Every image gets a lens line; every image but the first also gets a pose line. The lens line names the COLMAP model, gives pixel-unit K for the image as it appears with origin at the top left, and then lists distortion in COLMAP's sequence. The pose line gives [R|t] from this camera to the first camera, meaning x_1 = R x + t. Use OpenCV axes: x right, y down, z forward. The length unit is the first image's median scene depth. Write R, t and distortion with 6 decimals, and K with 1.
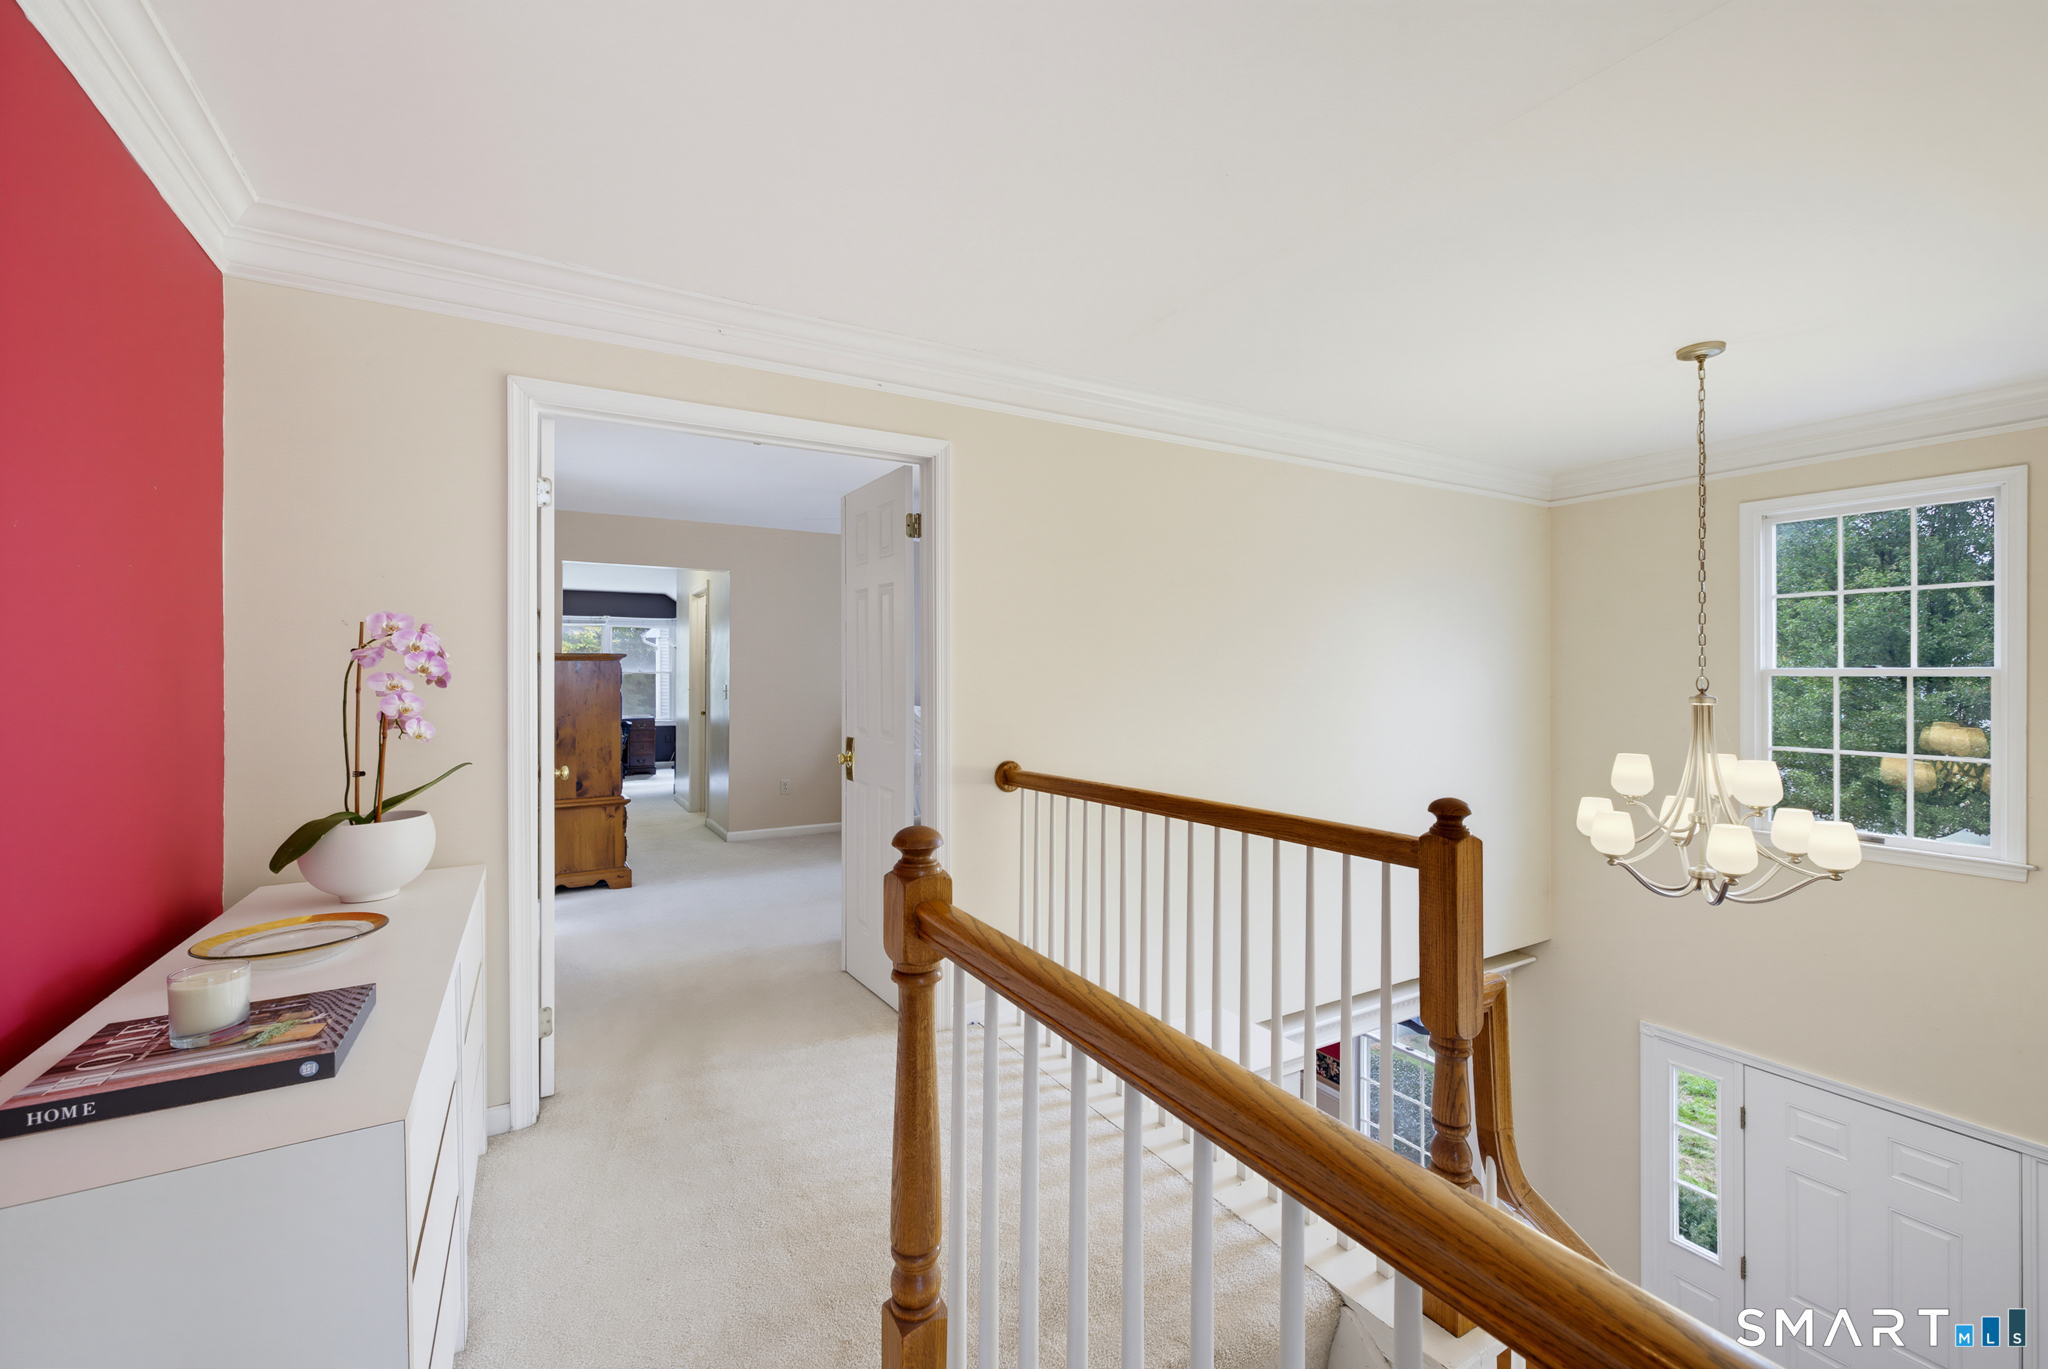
lens RADIAL K [[851.0, 0, 1038.8], [0, 851.0, 685.8], [0, 0, 1]] dist [0.005368, -0.001233]
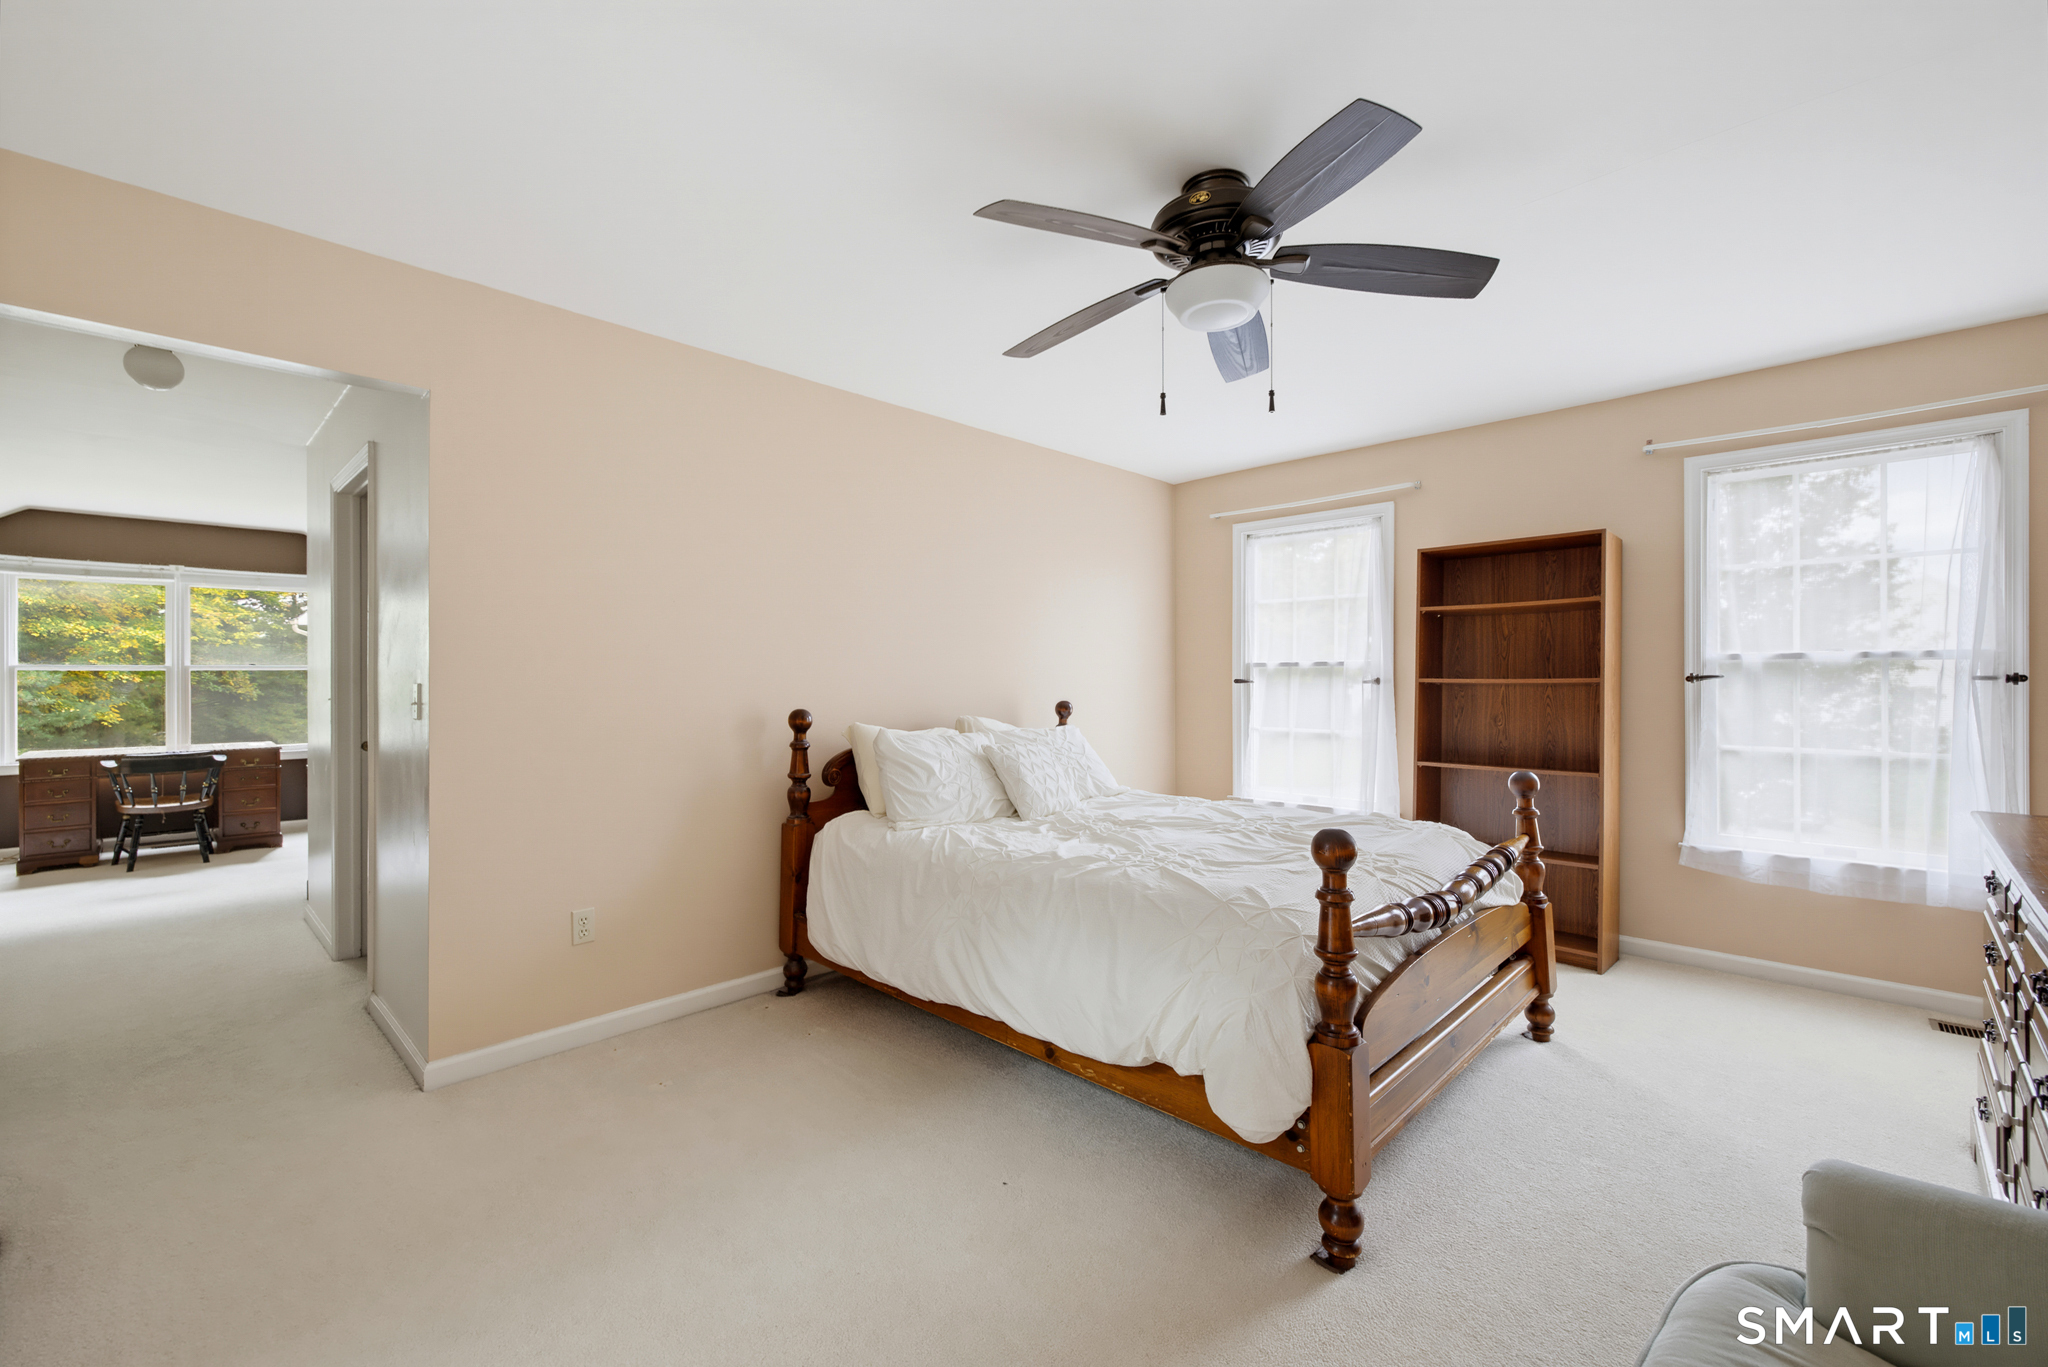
lens RADIAL K [[851.0, 0, 1028.1], [0, 851.0, 684.0], [0, 0, 1]] dist [0.005368, -0.001233]
pose [[0.965475, -0.007922, 0.260373, -0.133429], [0.008741, 0.999960, -0.001985, 0.001760], [-0.260347, 0.004192, 0.965506, 0.369496]]
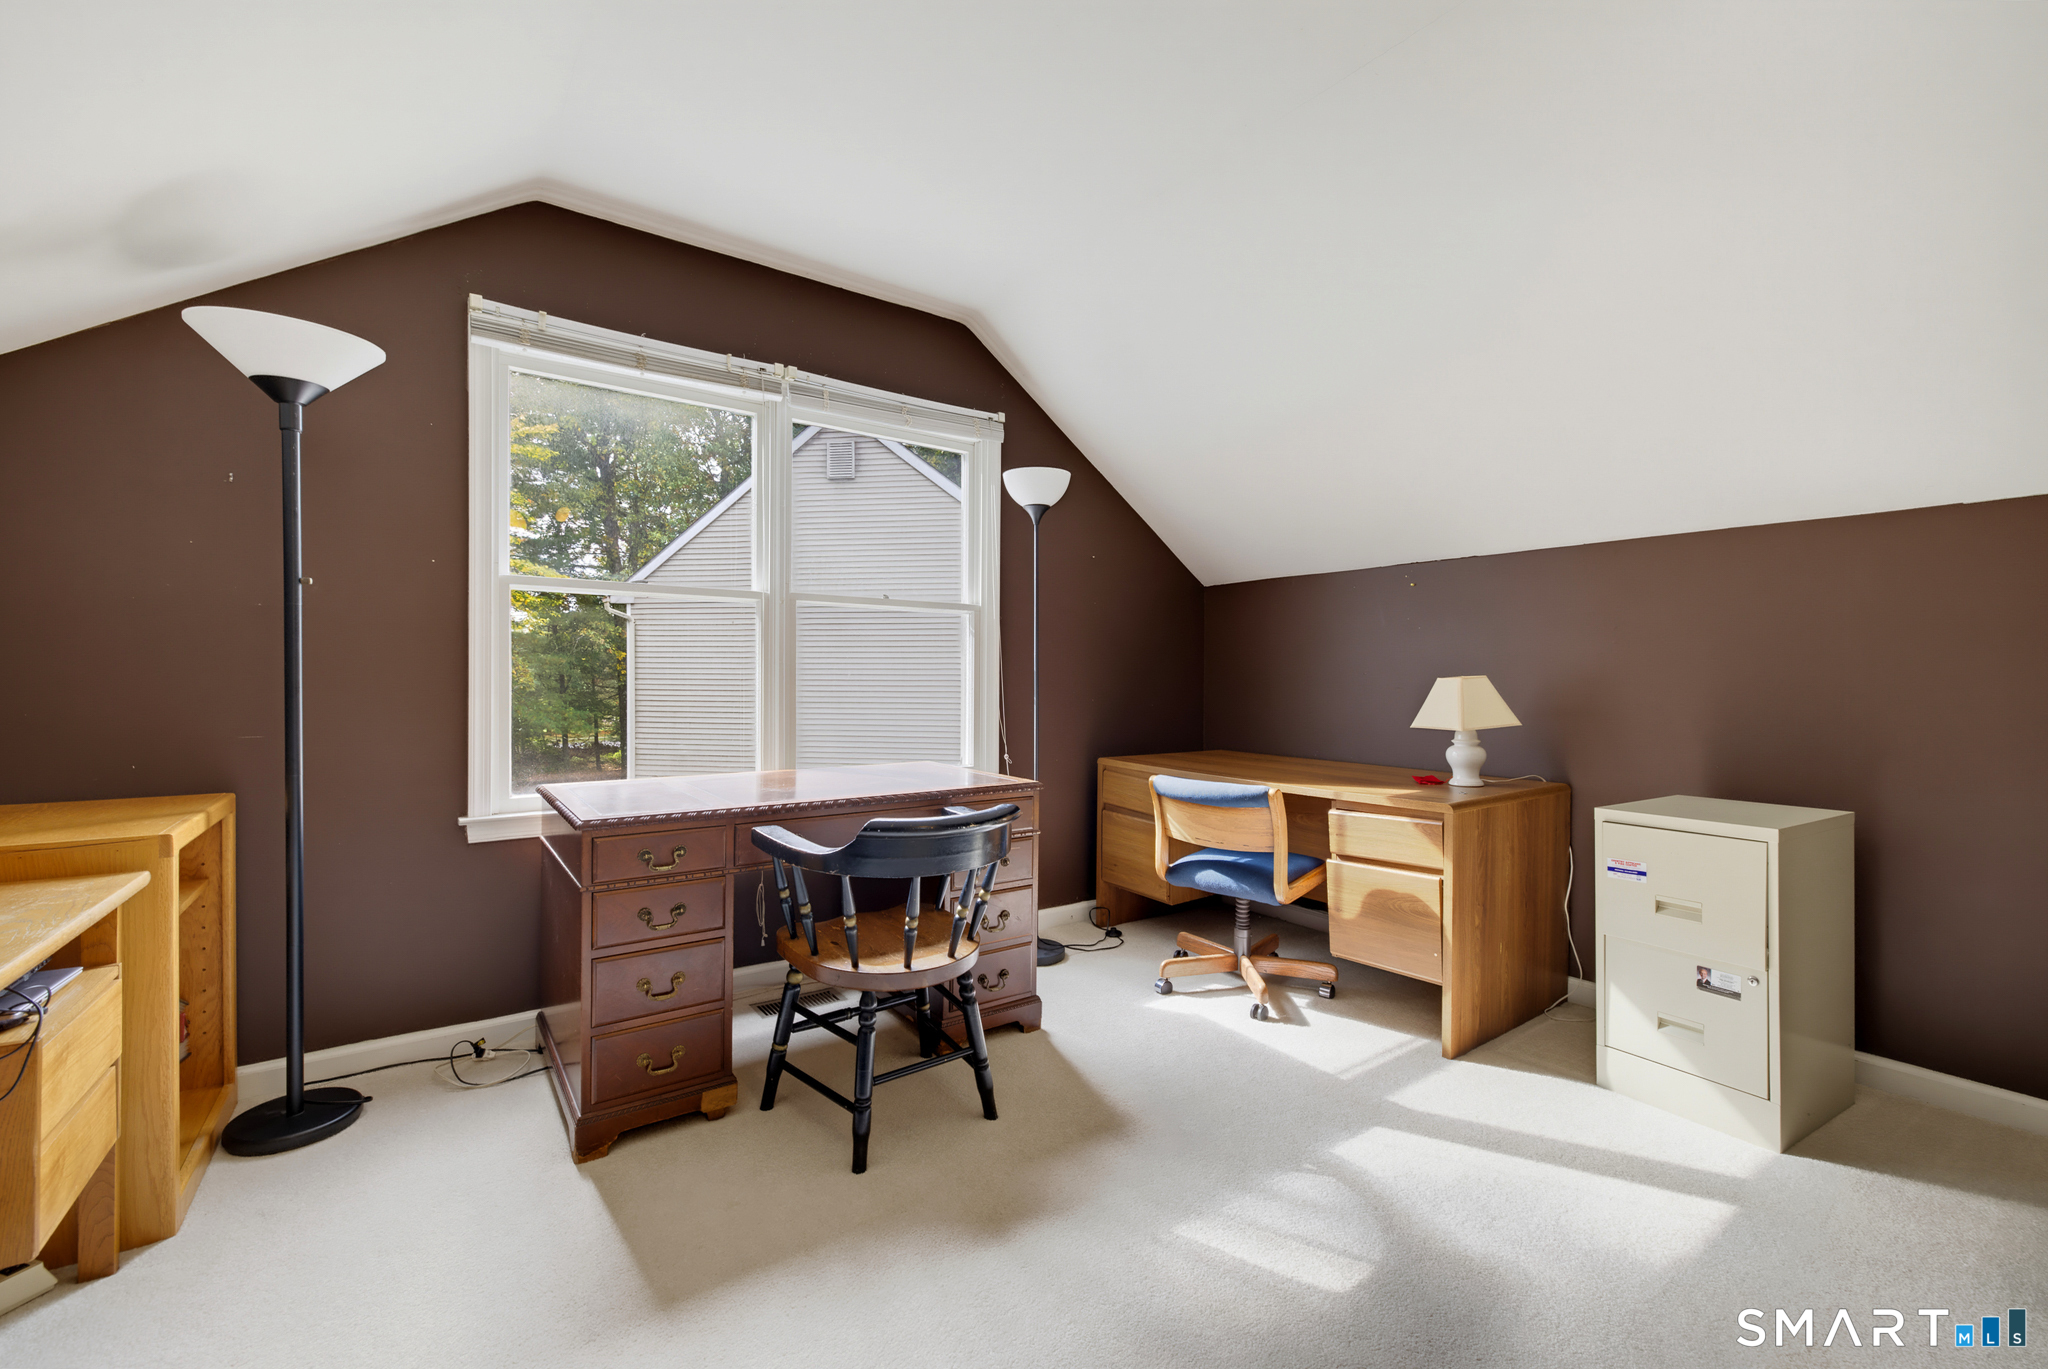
lens RADIAL K [[851.0, 0, 1036.4], [0, 851.0, 691.2], [0, 0, 1]] dist [0.005368, -0.001233]
pose [[0.996655, -0.002944, 0.081673, -0.542158], [0.002157, 0.999950, 0.009727, 0.013048], [-0.081698, -0.009518, 0.996612, 0.888051]]
